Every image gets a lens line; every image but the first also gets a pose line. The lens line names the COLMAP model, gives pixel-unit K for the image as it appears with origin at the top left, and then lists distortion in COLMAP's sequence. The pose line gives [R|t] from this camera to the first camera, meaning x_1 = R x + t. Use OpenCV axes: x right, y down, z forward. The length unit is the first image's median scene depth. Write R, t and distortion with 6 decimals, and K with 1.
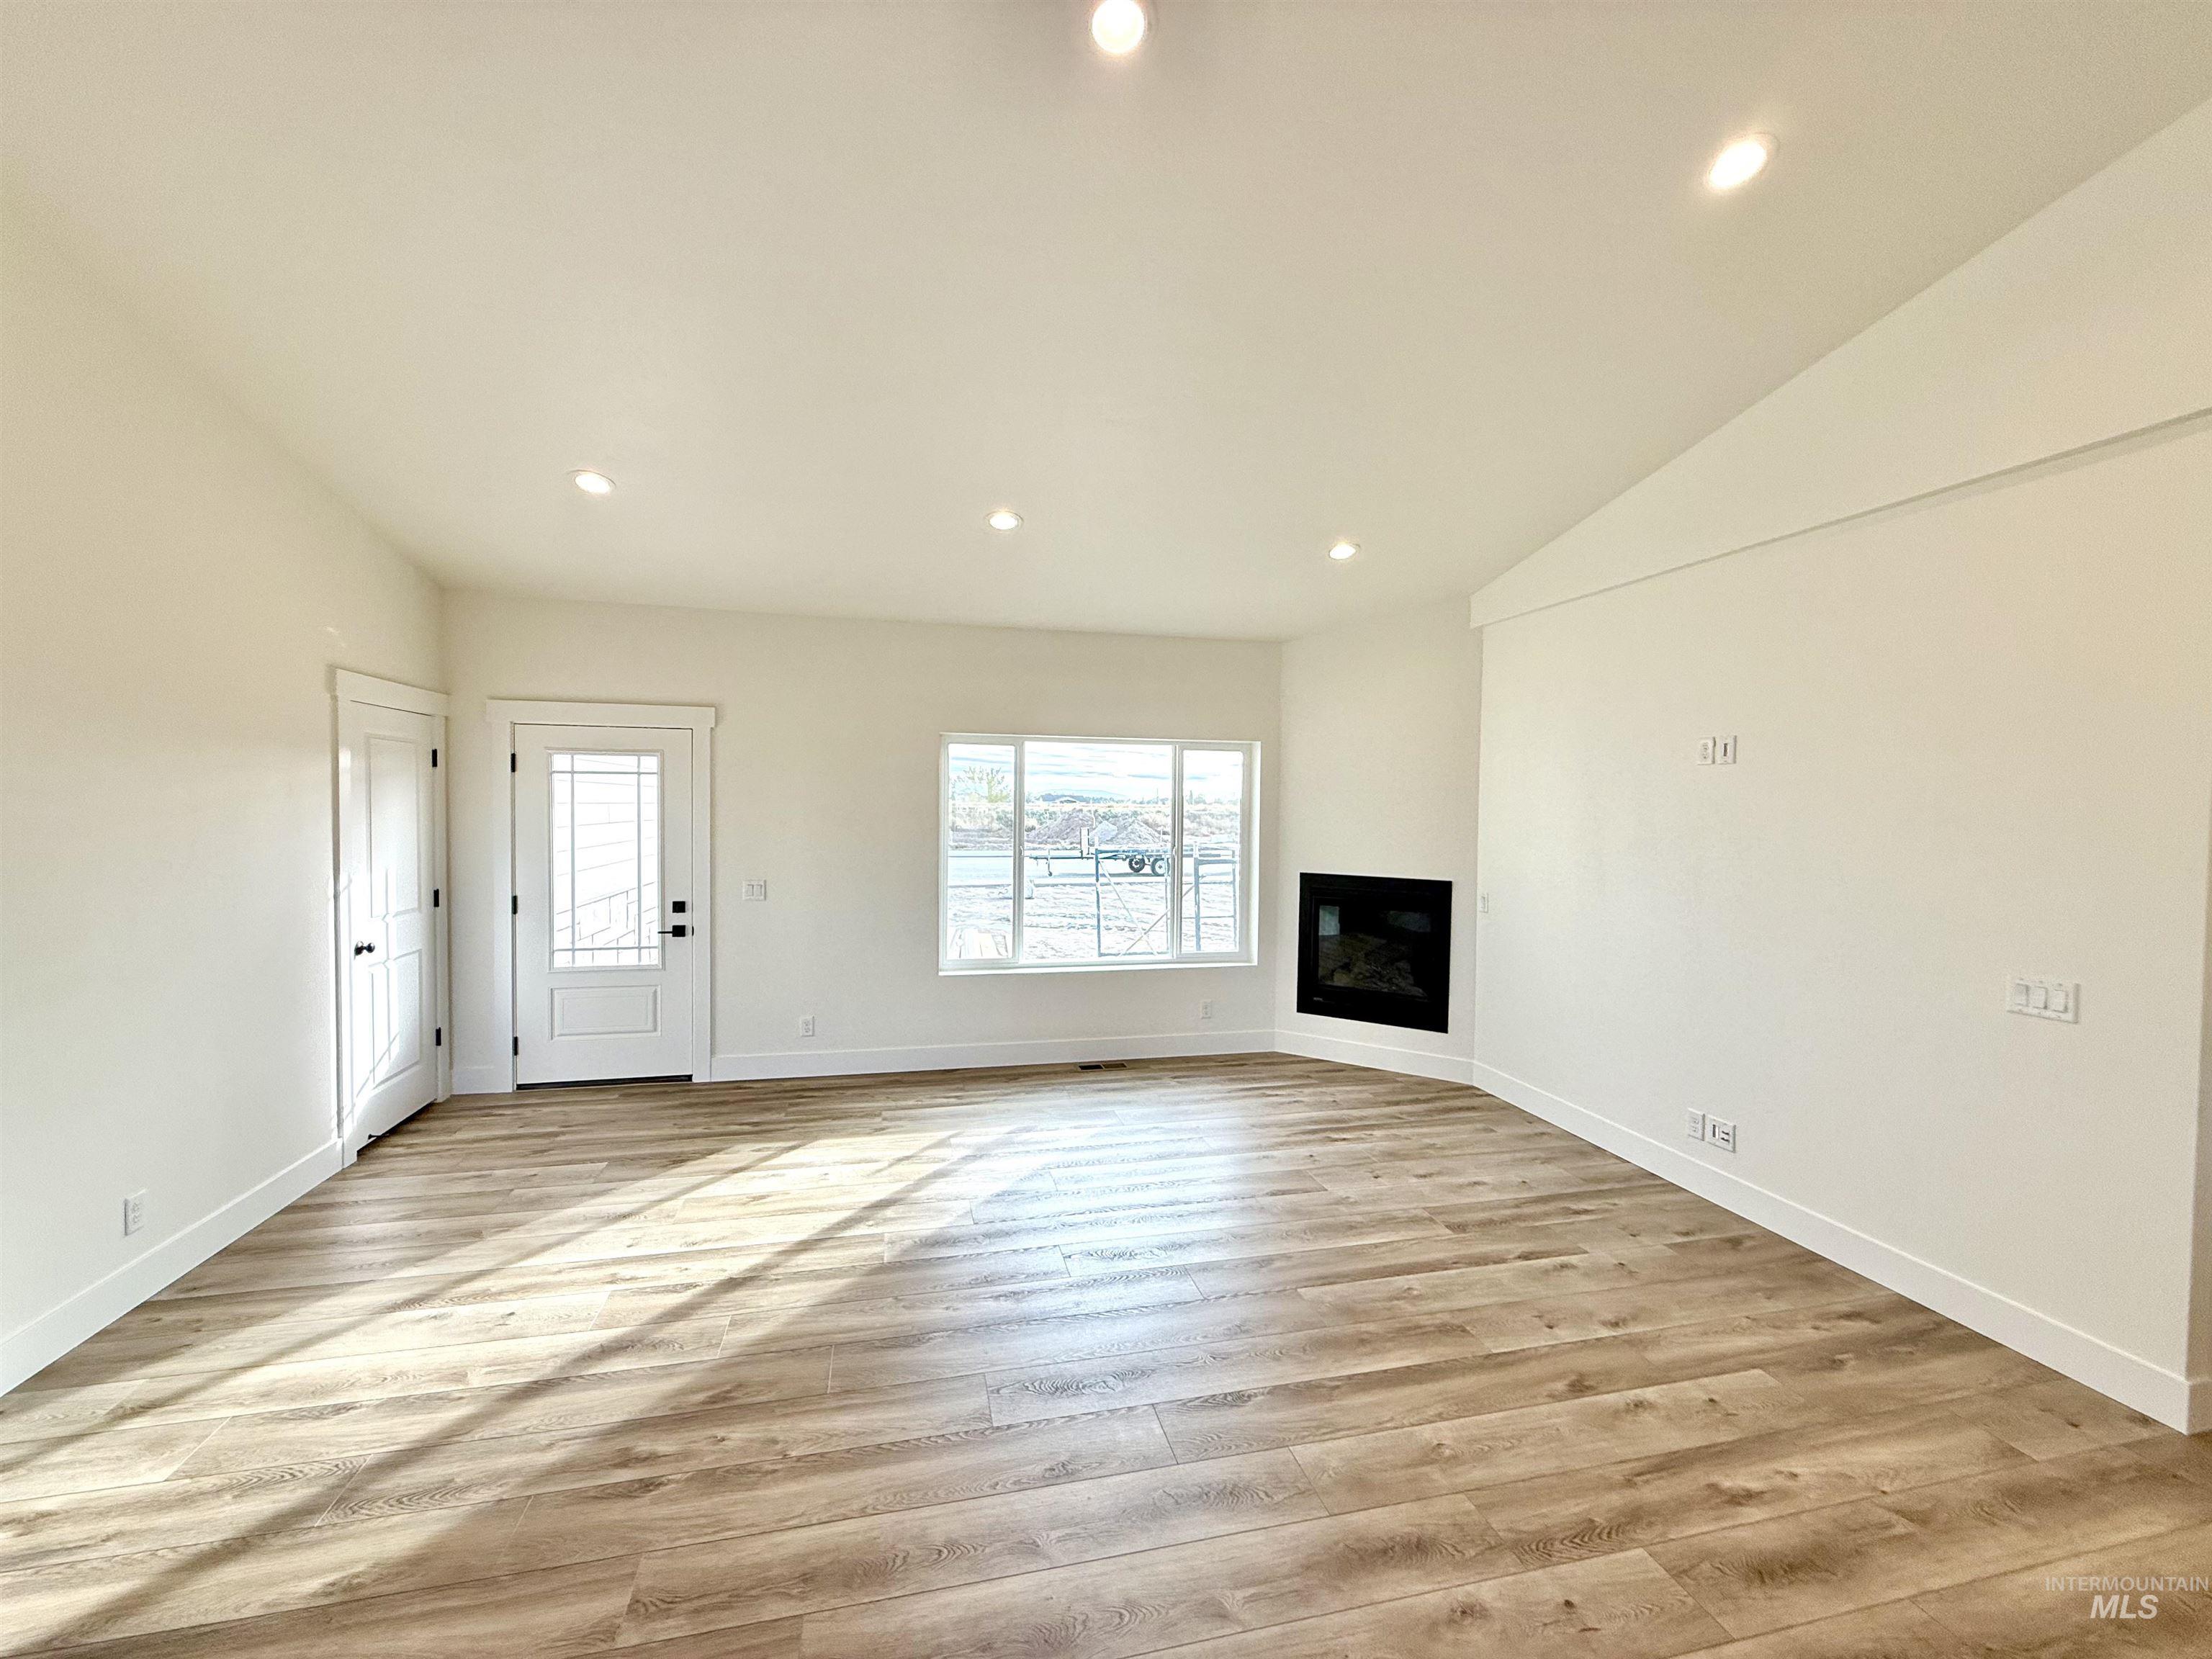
lens RADIAL K [[876.9, 0, 1098.9], [0, 876.9, 826.6], [0, 0, 1]] dist [0.000109, -0.000572]
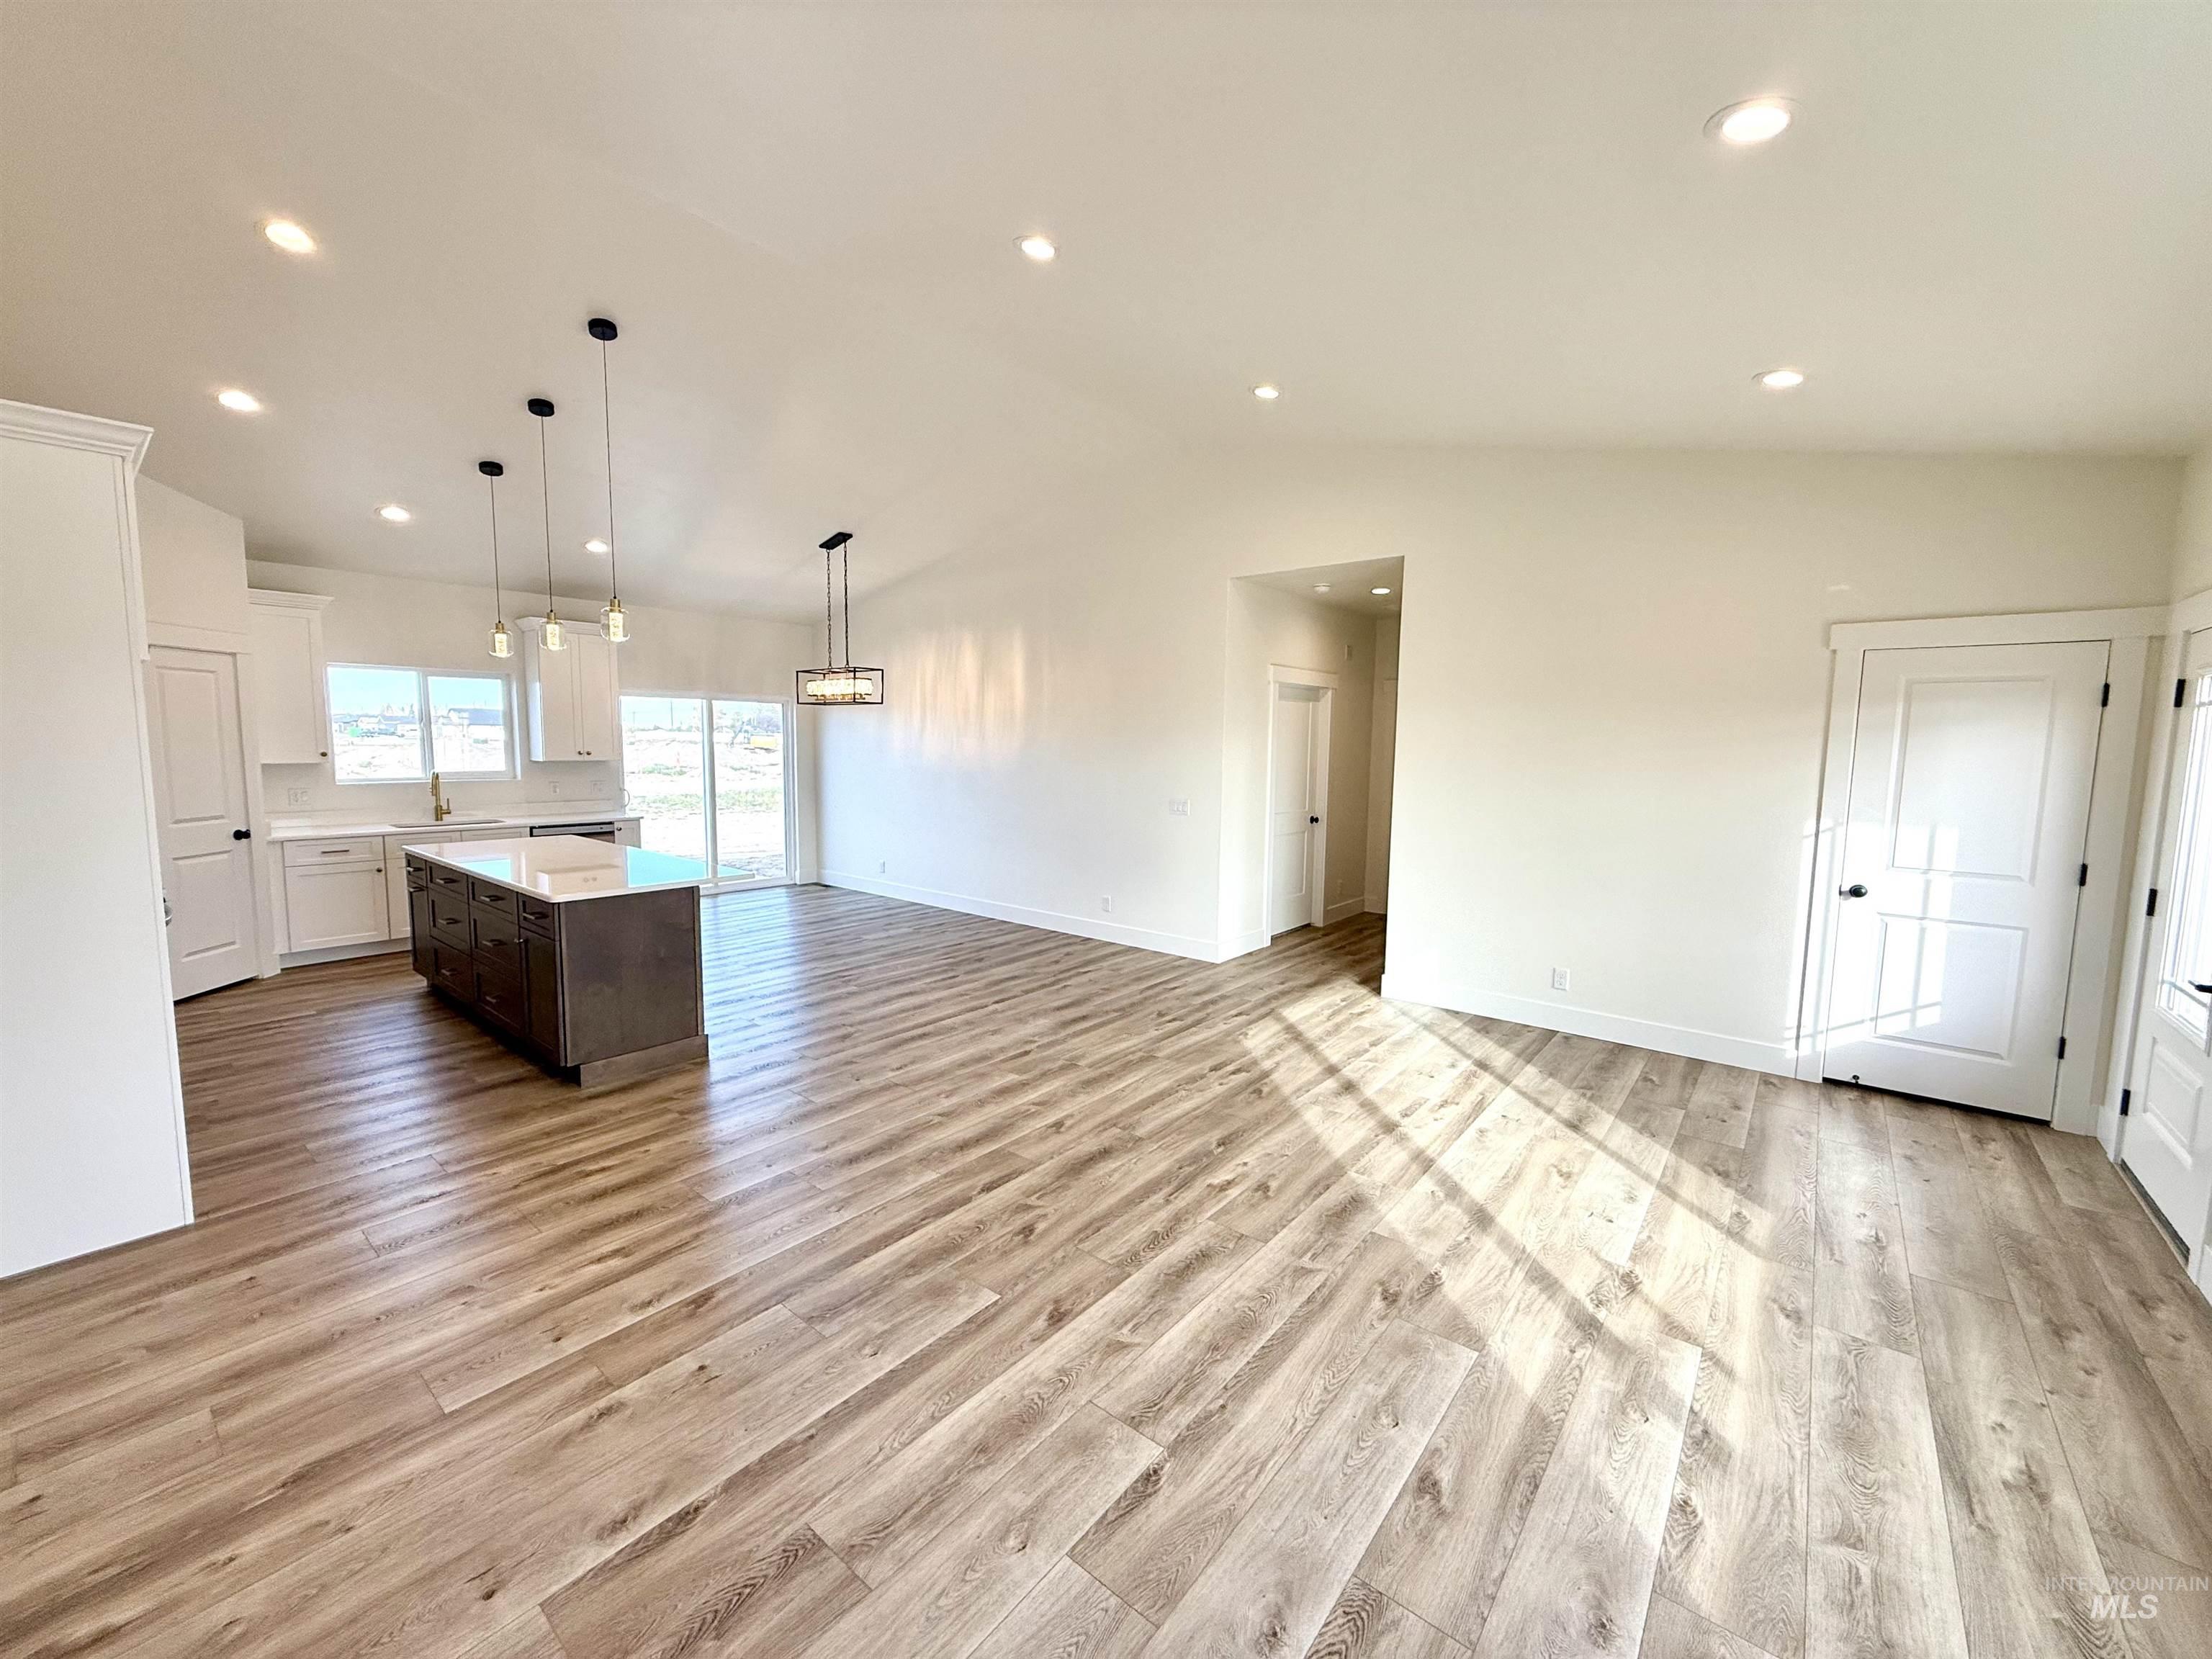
lens RADIAL K [[876.9, 0, 1098.9], [0, 876.9, 826.6], [0, 0, 1]] dist [0.000109, -0.000572]
pose [[-0.795996, 0.034739, -0.604305, 0.600938], [-0.039933, 0.993163, 0.109694, -0.018799], [0.603984, 0.111447, -0.789166, 1.557126]]
